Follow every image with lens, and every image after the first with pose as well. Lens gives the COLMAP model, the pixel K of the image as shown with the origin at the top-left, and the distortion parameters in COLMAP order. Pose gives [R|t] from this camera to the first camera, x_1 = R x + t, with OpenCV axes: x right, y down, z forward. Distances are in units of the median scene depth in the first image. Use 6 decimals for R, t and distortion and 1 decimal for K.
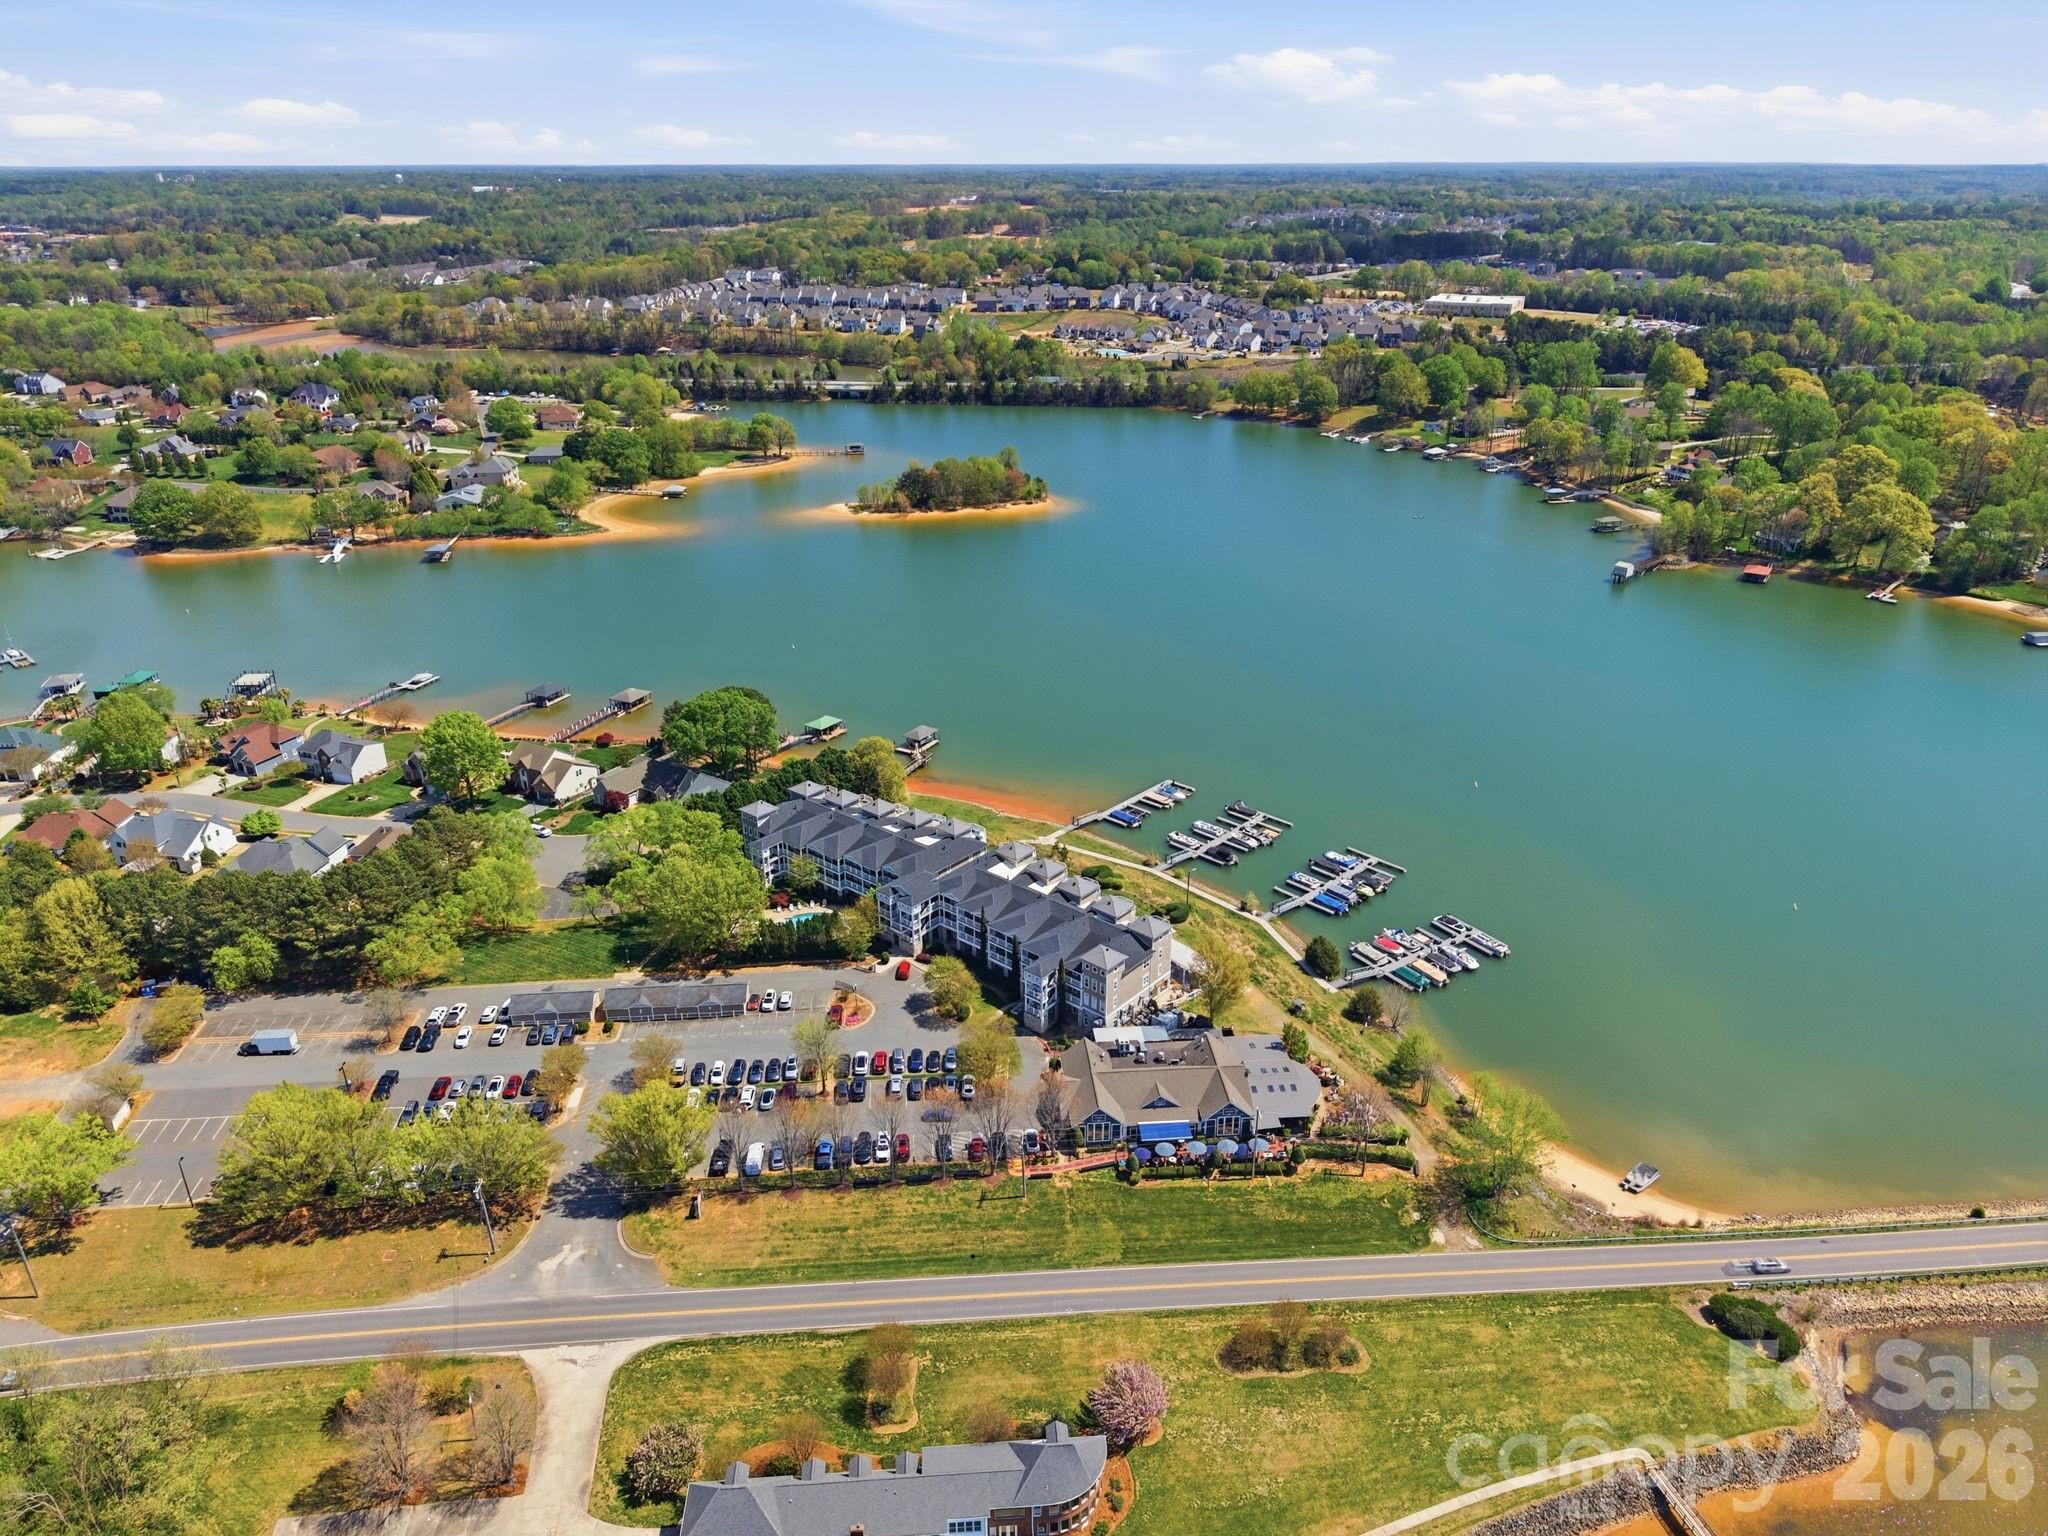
lens RADIAL K [[1364.6, 0, 1024.0], [0, 1364.6, 768.0], [0, 0, 1]] dist [0.029500, -0.027773]
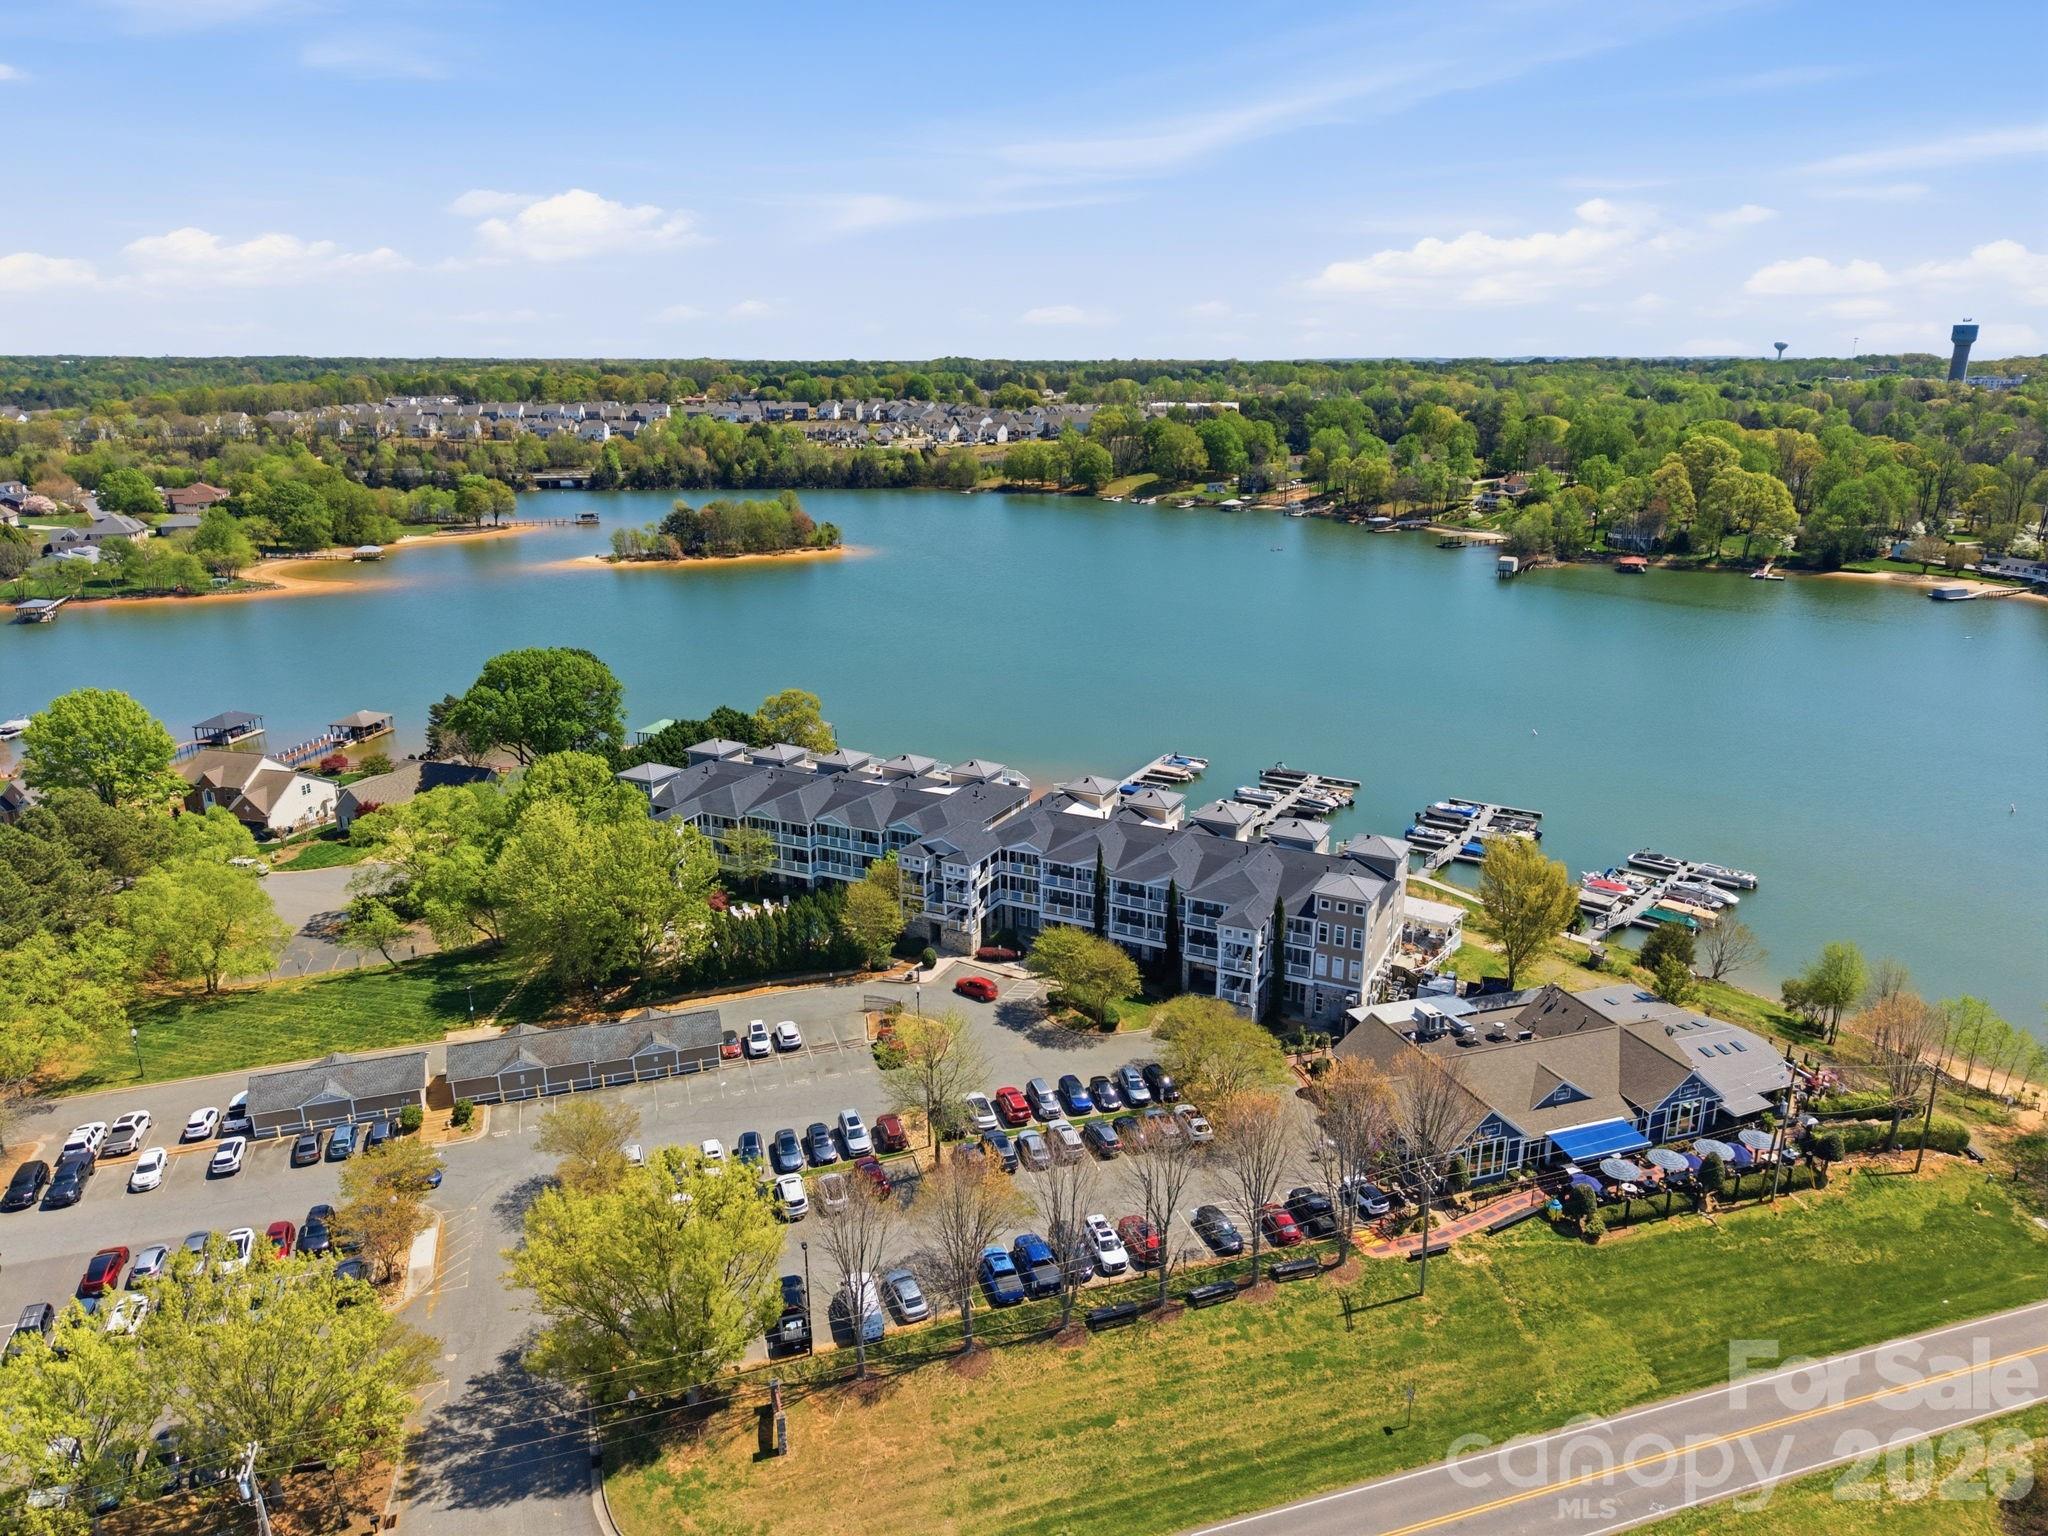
lens RADIAL K [[1364.6, 0, 1024.0], [0, 1364.6, 768.0], [0, 0, 1]] dist [0.029500, -0.027773]
pose [[0.971068, -0.067247, 0.229141, -0.201847], [0.096021, 0.988499, -0.116828, 0.137112], [-0.218649, 0.135450, 0.966357, 0.425313]]
